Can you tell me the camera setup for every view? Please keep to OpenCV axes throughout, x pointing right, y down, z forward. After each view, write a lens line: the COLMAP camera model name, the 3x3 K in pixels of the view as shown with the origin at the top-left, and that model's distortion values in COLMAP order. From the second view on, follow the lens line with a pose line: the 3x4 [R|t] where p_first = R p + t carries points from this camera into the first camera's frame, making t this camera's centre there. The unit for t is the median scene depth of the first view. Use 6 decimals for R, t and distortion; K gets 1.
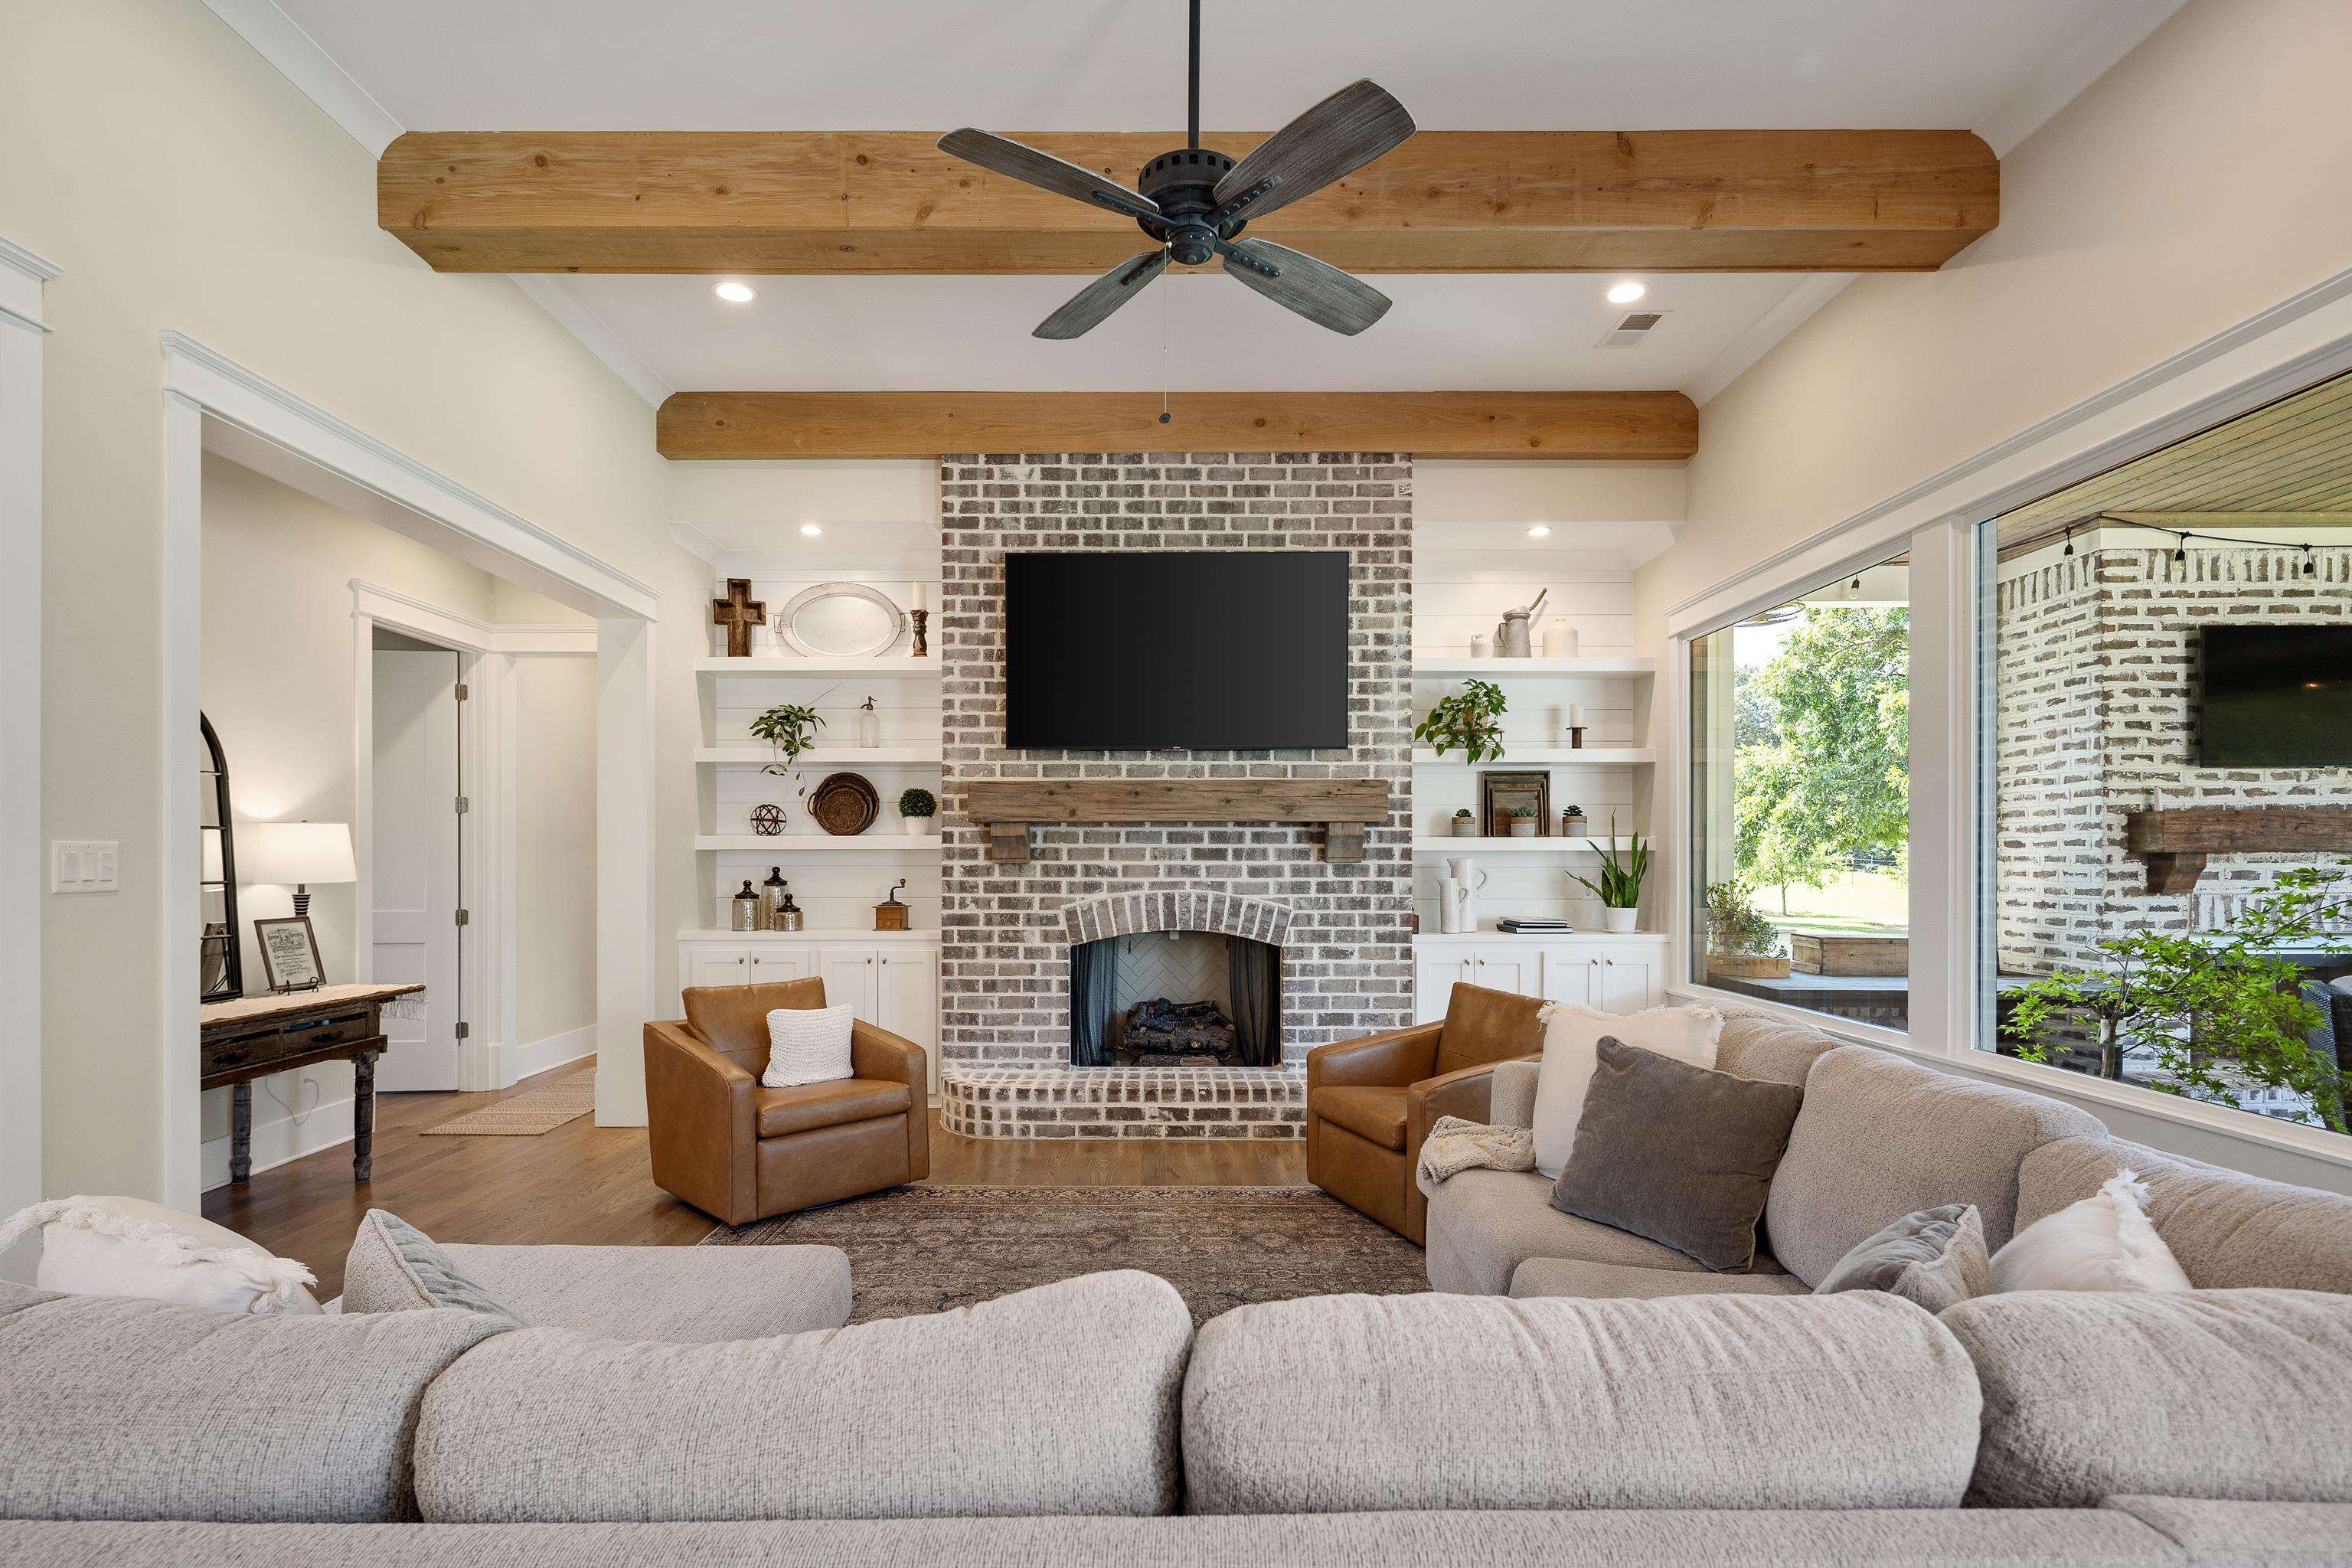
lens RADIAL K [[1141.8, 0, 1150.4], [0, 1141.8, 862.5], [0, 0, 1]] dist [0.006466, -0.004094]
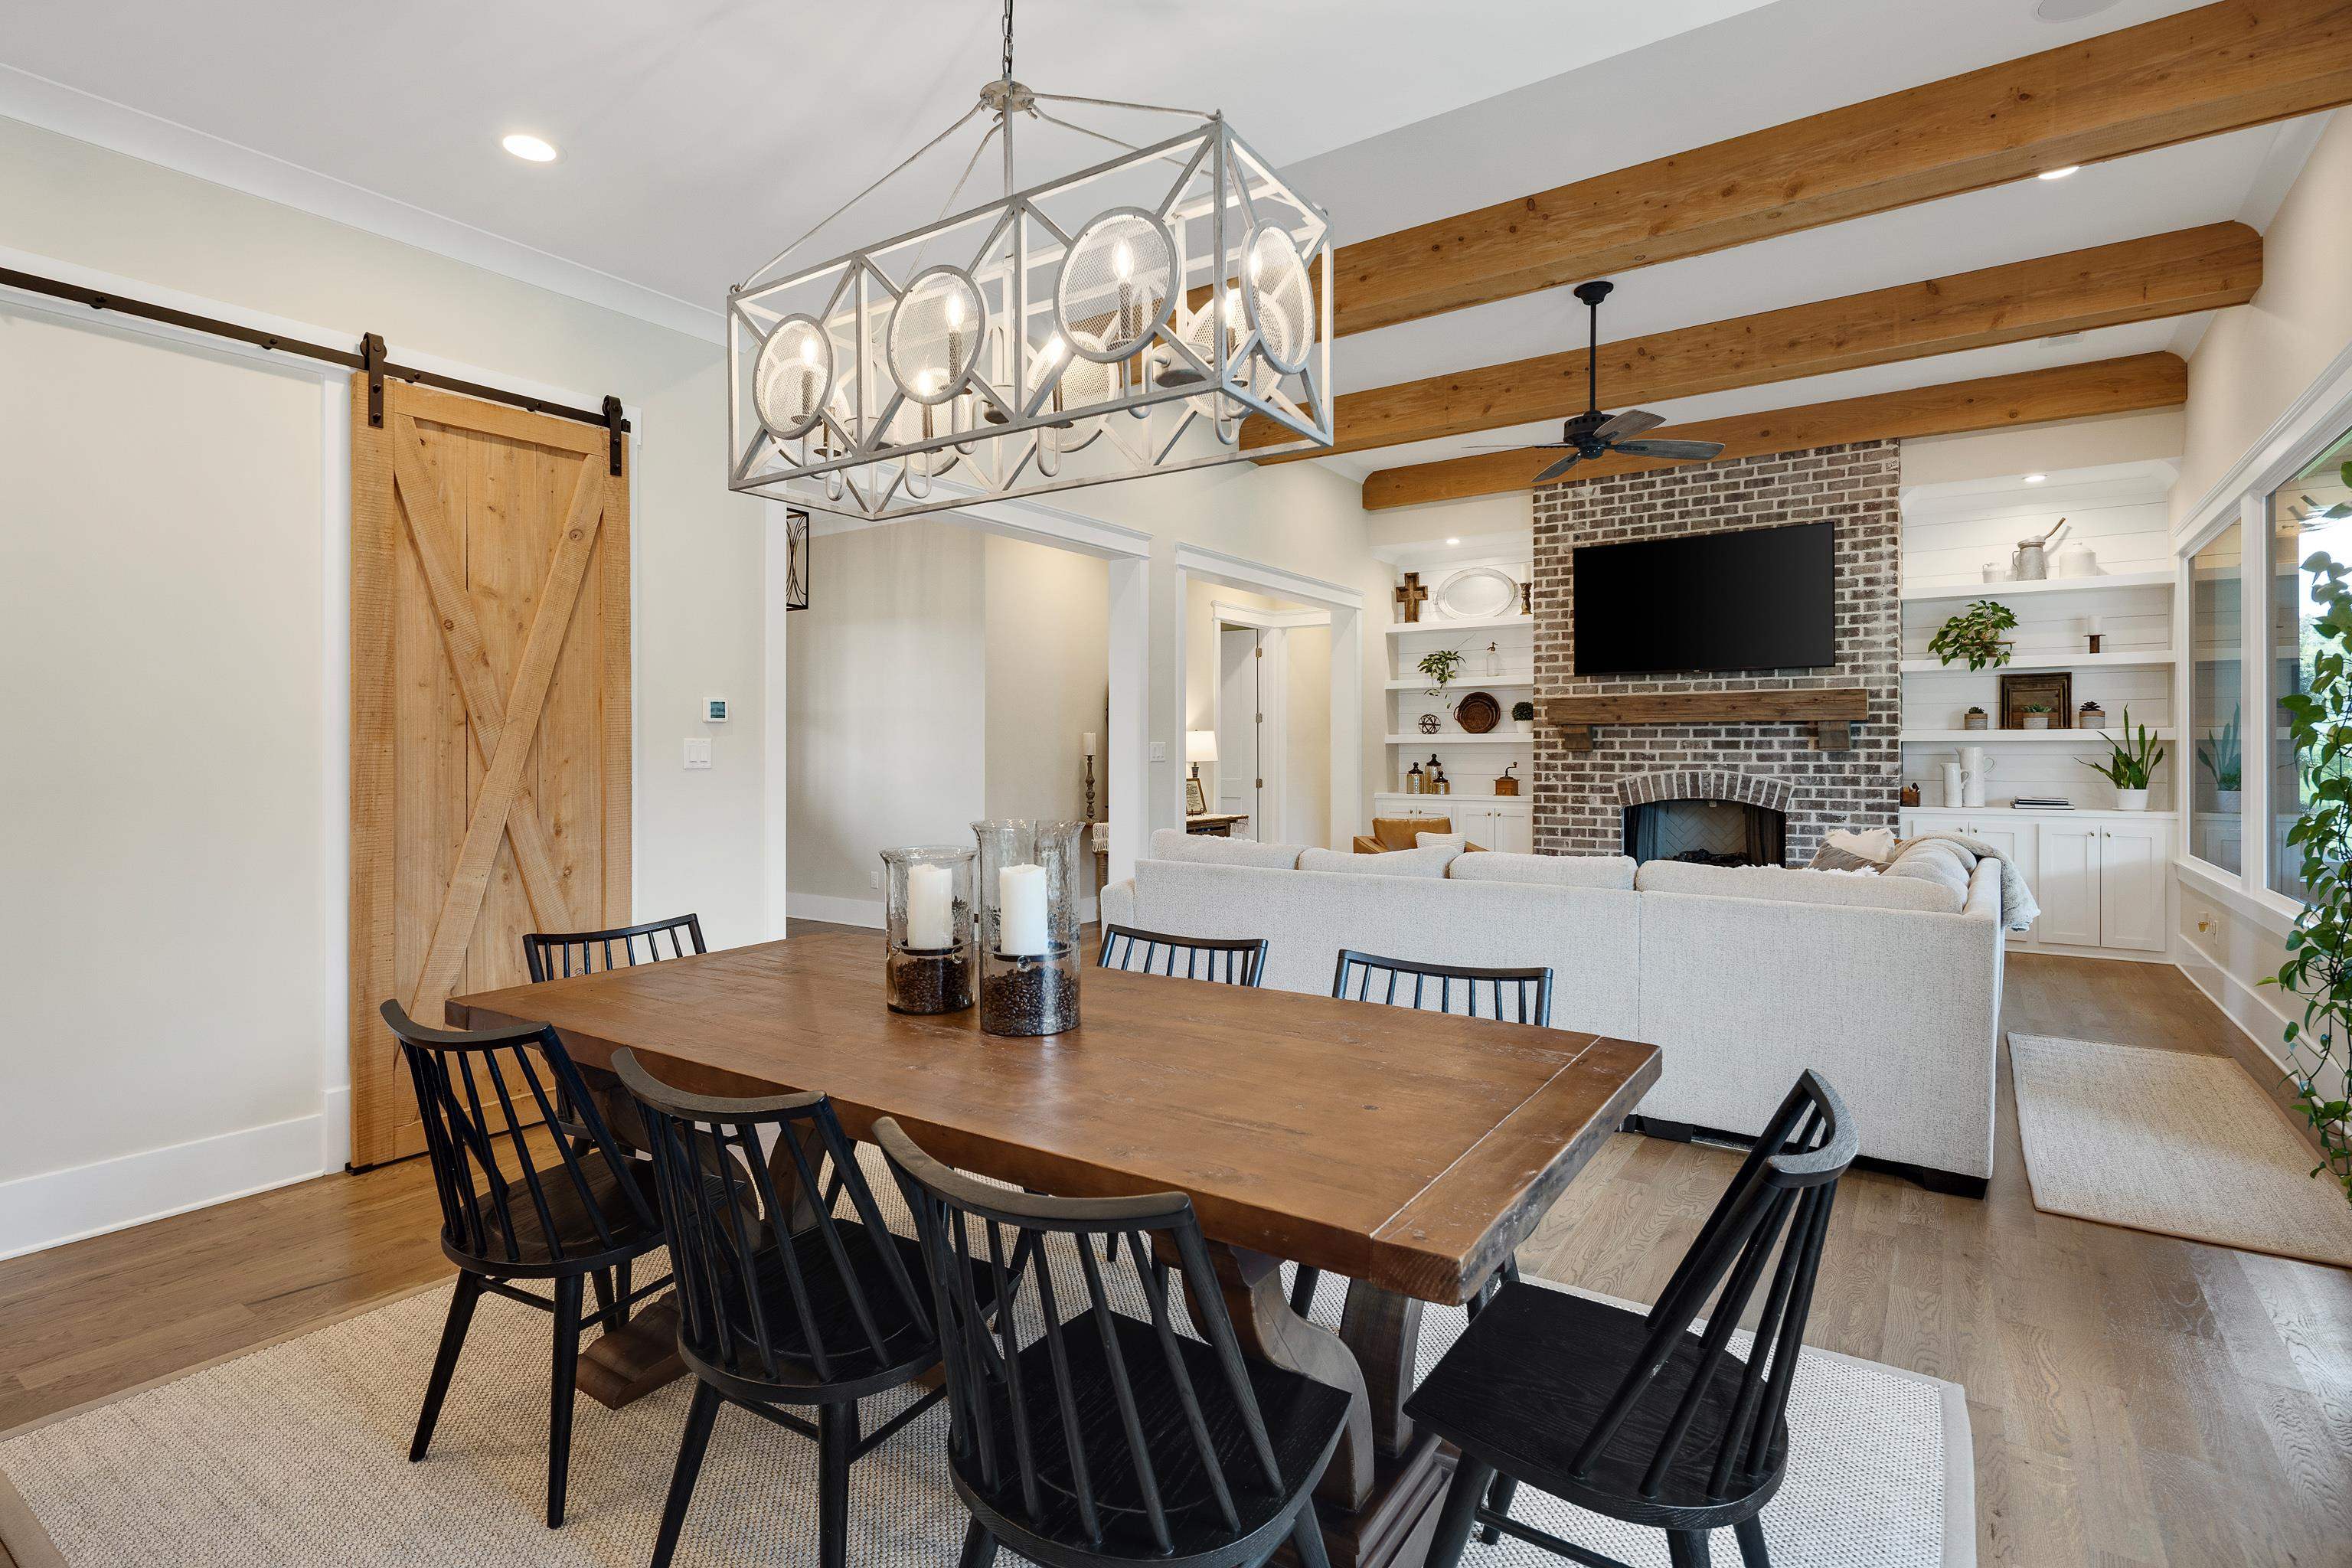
lens RADIAL K [[1141.8, 0, 1152.6], [0, 1141.8, 745.1], [0, 0, 1]] dist [0.006466, -0.004094]
pose [[0.821750, -0.003993, -0.569834, 0.273400], [0.000449, 0.999980, -0.006358, 0.001731], [0.569848, 0.004969, 0.821735, -0.561048]]
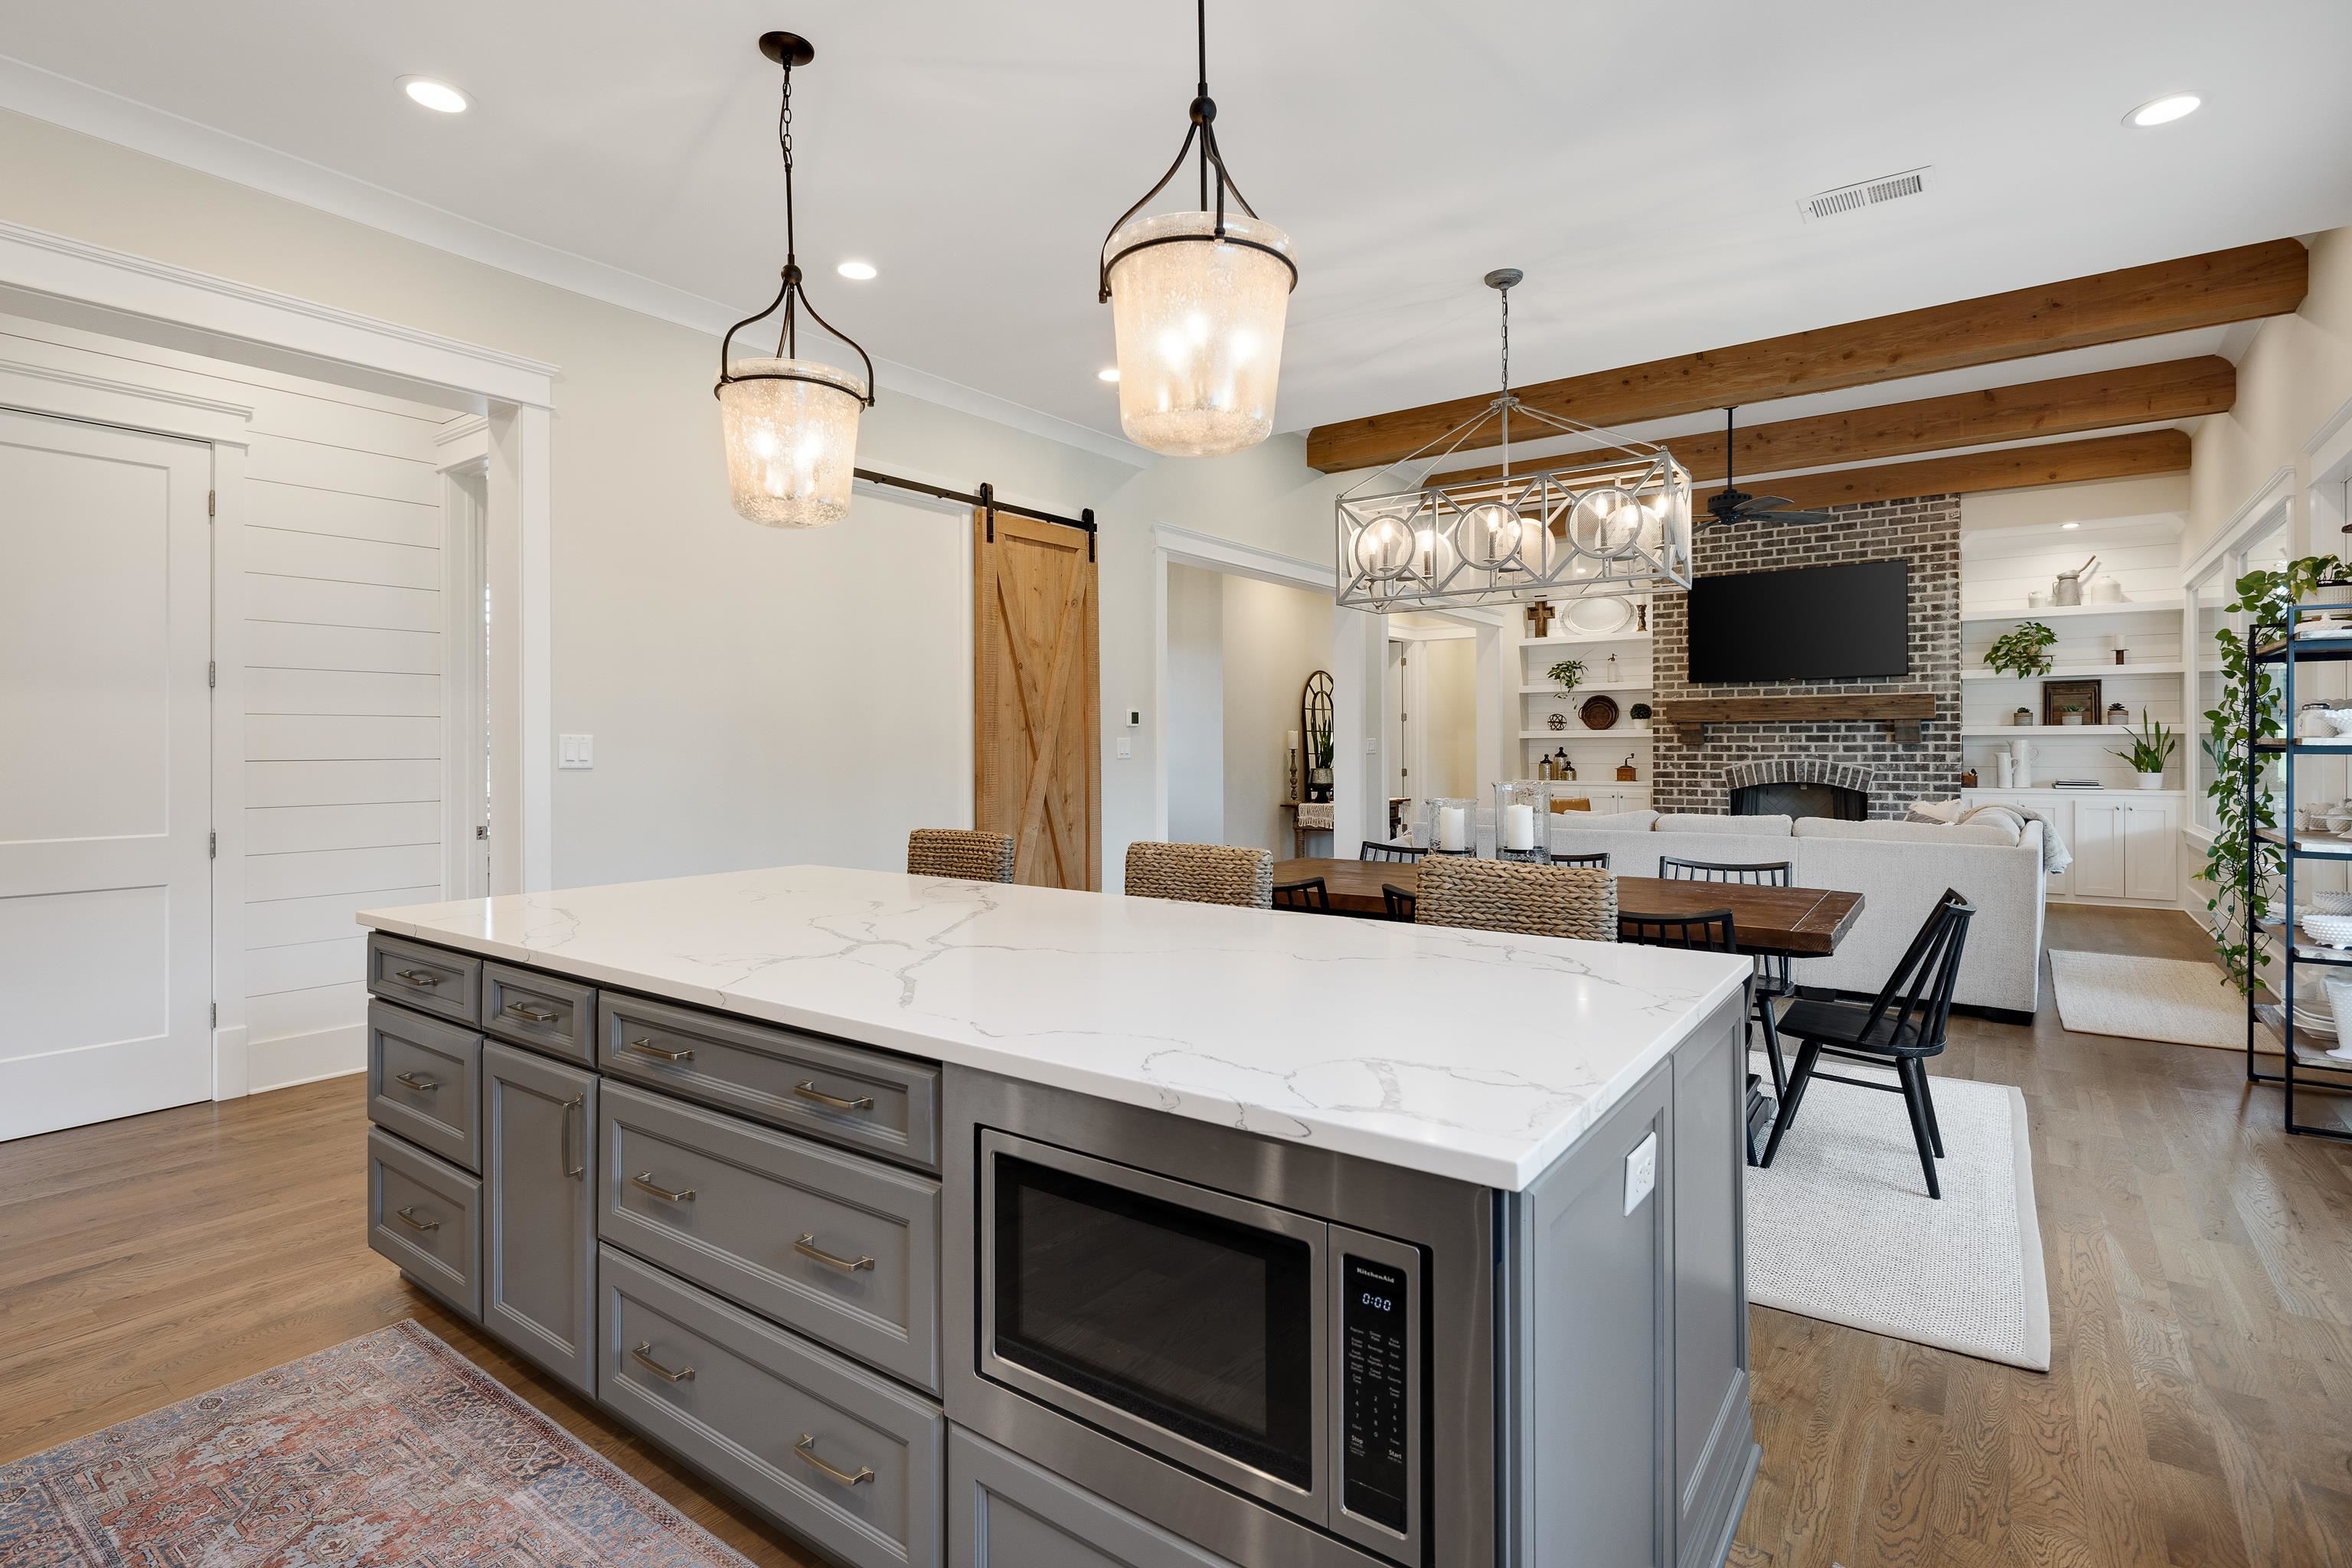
lens RADIAL K [[1141.8, 0, 1151.8], [0, 1141.8, 740.2], [0, 0, 1]] dist [0.006466, -0.004094]
pose [[0.806477, -0.007188, -0.591222, 0.263750], [0.004340, 0.999971, -0.006238, 0.001637], [0.591250, 0.002465, 0.806485, -1.003715]]
